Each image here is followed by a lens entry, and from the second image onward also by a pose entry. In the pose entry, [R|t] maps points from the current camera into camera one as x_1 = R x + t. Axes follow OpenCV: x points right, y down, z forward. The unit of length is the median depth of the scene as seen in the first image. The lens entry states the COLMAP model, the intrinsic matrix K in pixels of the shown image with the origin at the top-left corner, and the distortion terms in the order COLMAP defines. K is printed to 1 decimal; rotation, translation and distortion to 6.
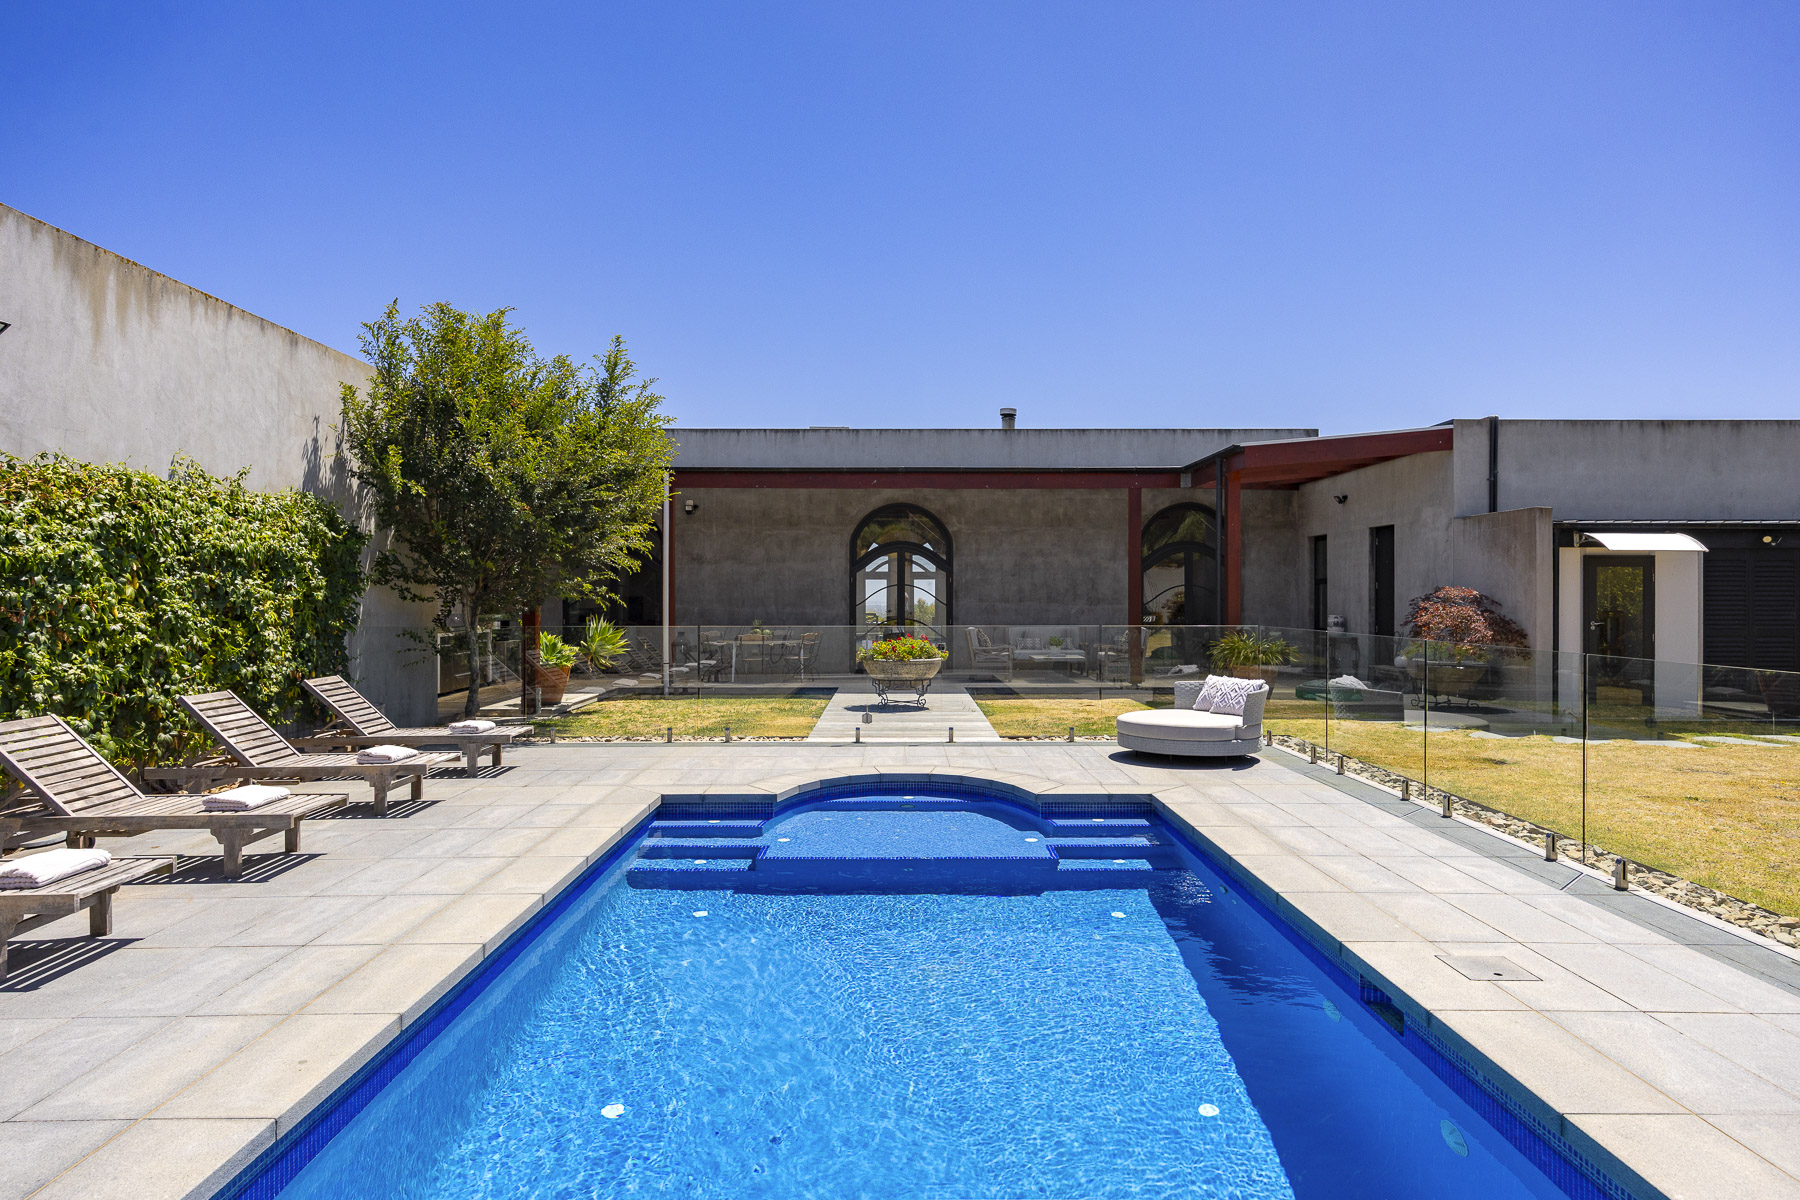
lens RADIAL K [[1084.4, 0, 900.0], [0, 1084.4, 600.0], [0, 0, 1]] dist [0.000716, 0.000302]
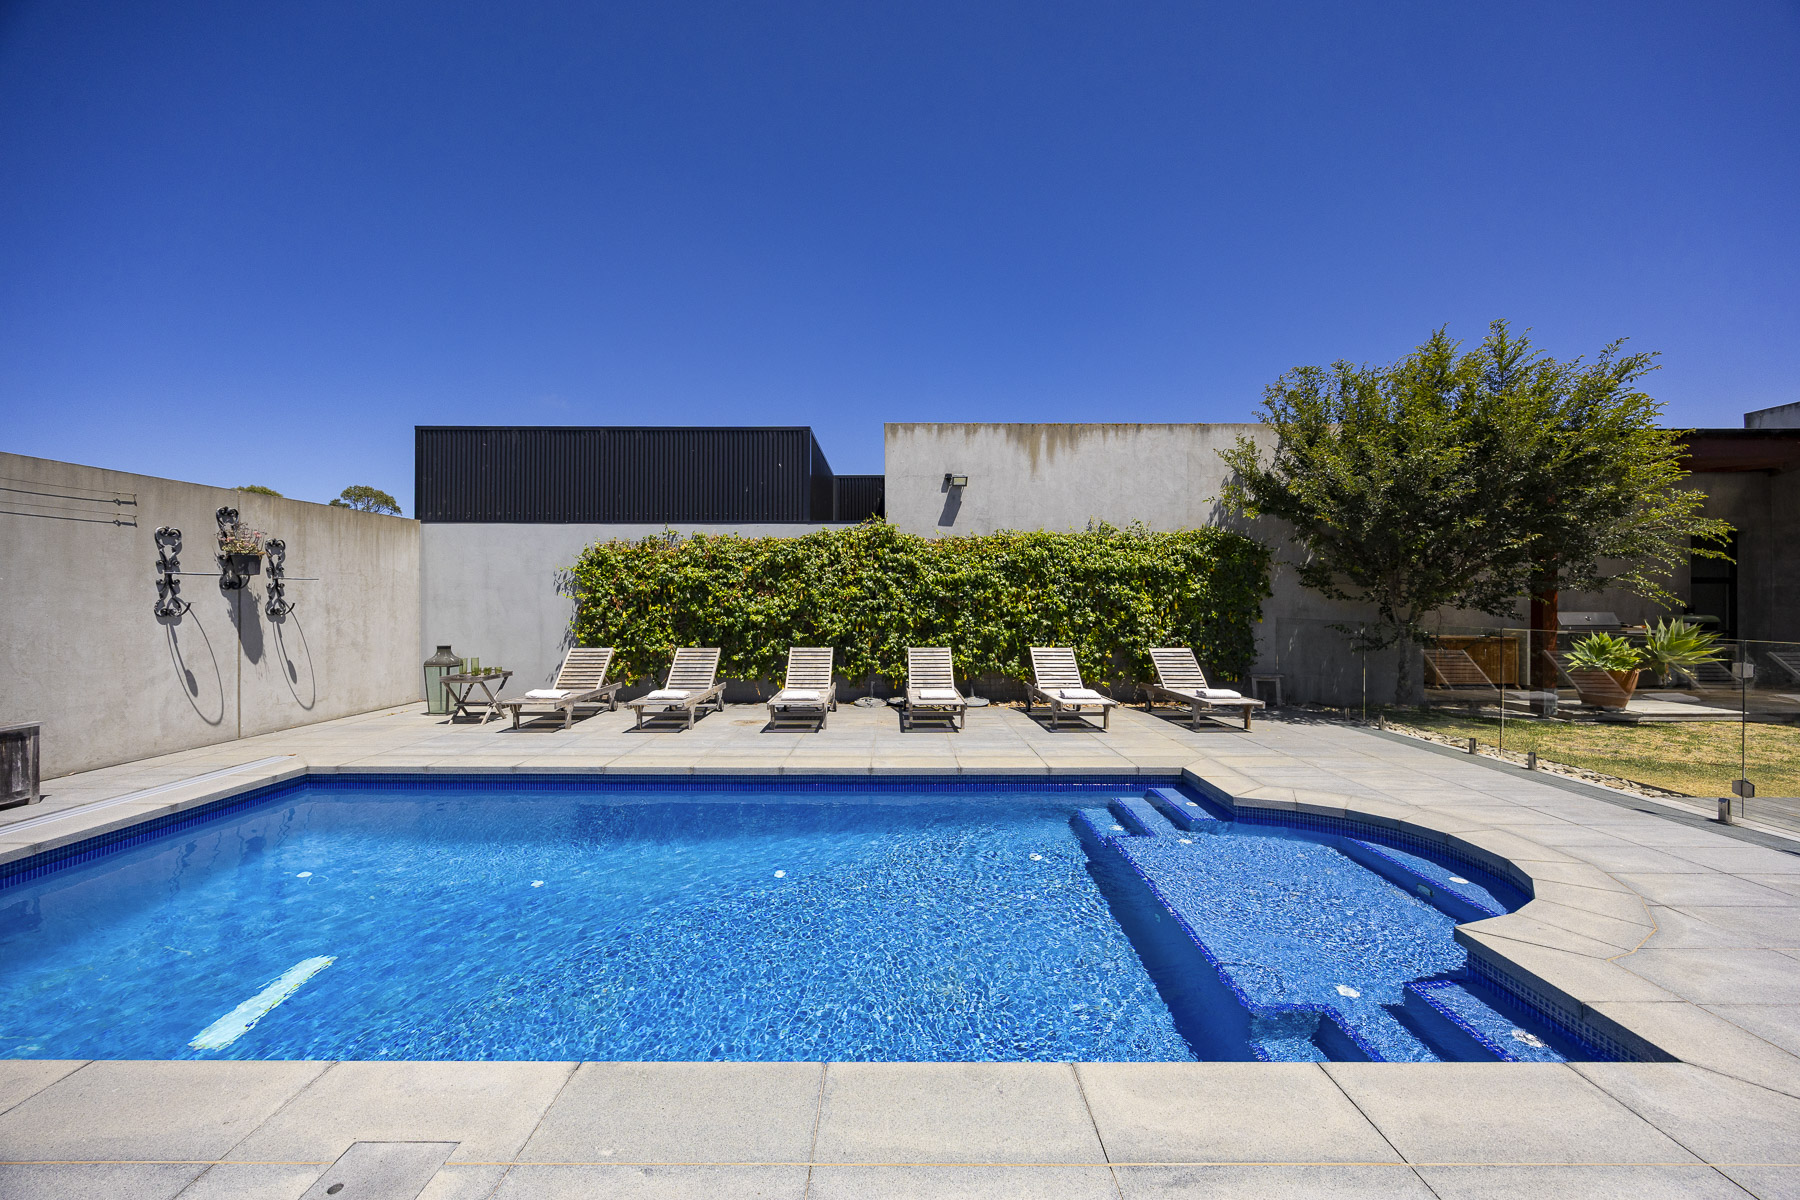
lens RADIAL K [[679.9, 0, 900.0], [0, 679.9, 600.0], [0, 0, 1]] dist [0.000466, 0.000062]
pose [[-0.009478, 0.003740, -0.999948, 0.495199], [-0.002662, 0.999989, 0.003766, 0.000527], [0.999952, 0.002698, -0.009467, 0.699782]]
